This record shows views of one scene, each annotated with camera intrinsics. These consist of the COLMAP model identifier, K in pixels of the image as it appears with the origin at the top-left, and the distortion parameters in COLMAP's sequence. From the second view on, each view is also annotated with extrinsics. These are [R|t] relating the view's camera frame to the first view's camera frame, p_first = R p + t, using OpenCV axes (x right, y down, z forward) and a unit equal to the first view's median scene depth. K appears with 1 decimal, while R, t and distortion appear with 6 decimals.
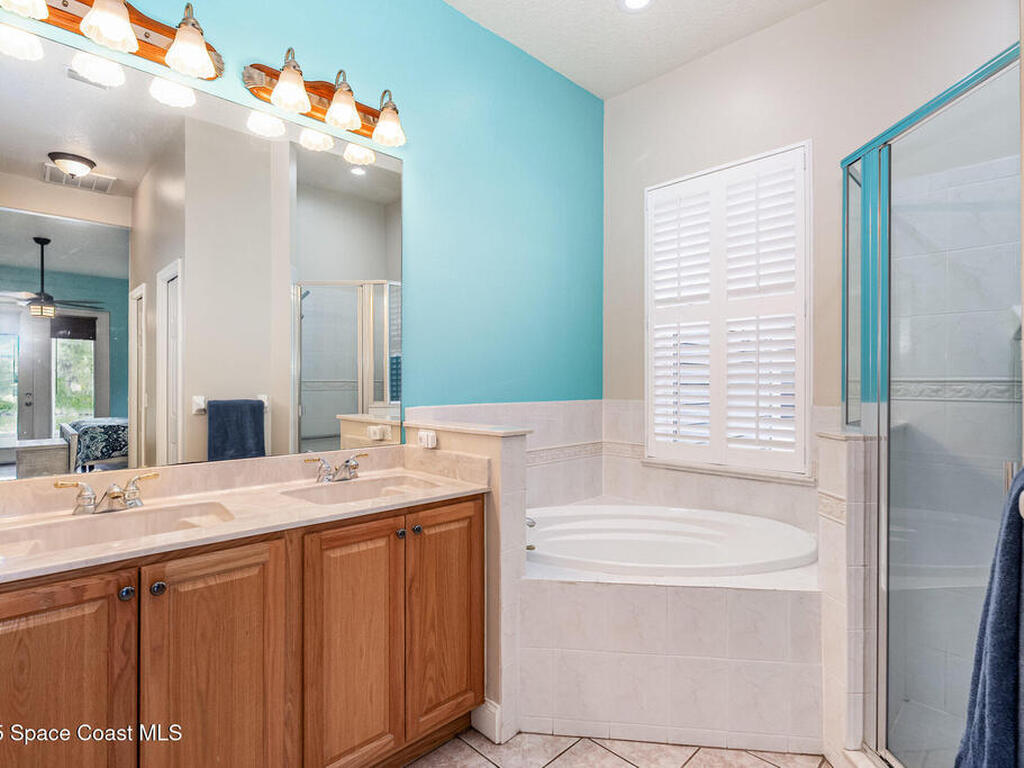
lens RADIAL K [[553.9, 0, 508.2], [0, 553.9, 381.8], [0, 0, 1]] dist [-0.026209, -0.000922]
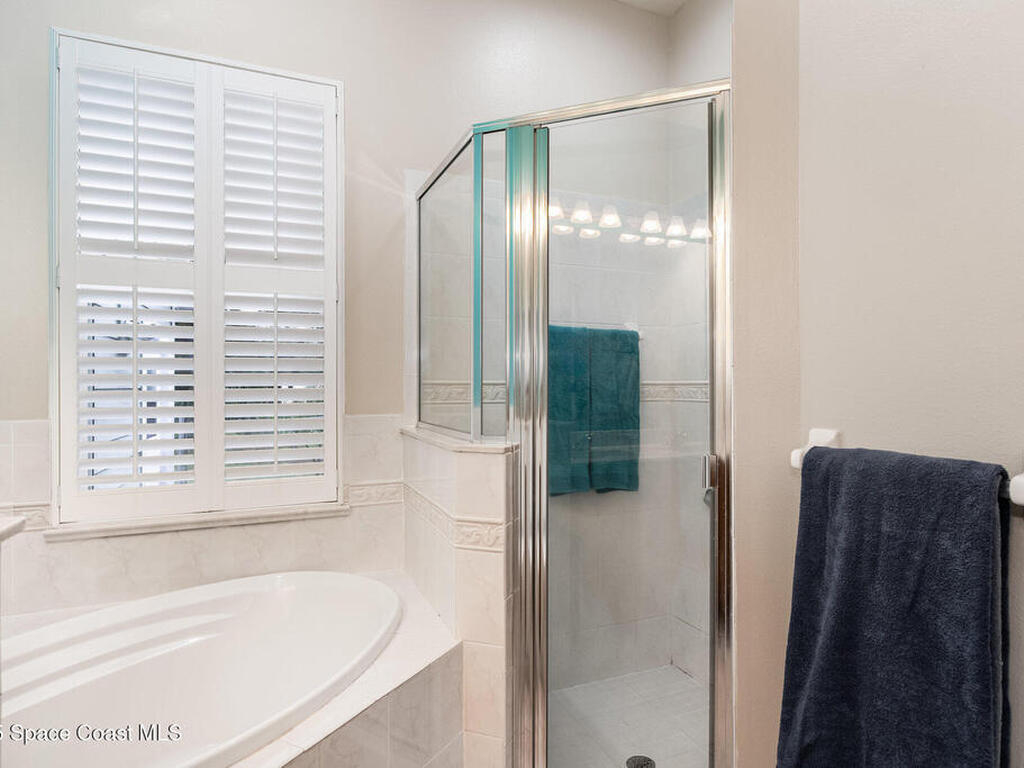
lens RADIAL K [[587.9, 0, 510.8], [0, 587.9, 383.2], [0, 0, 1]] dist [-0.000896, 0.000127]
pose [[0.342179, 0.000757, 0.939634, -0.155679], [0.003573, 0.999991, -0.002106, 0.000149], [-0.939628, 0.004078, 0.342174, 0.431545]]
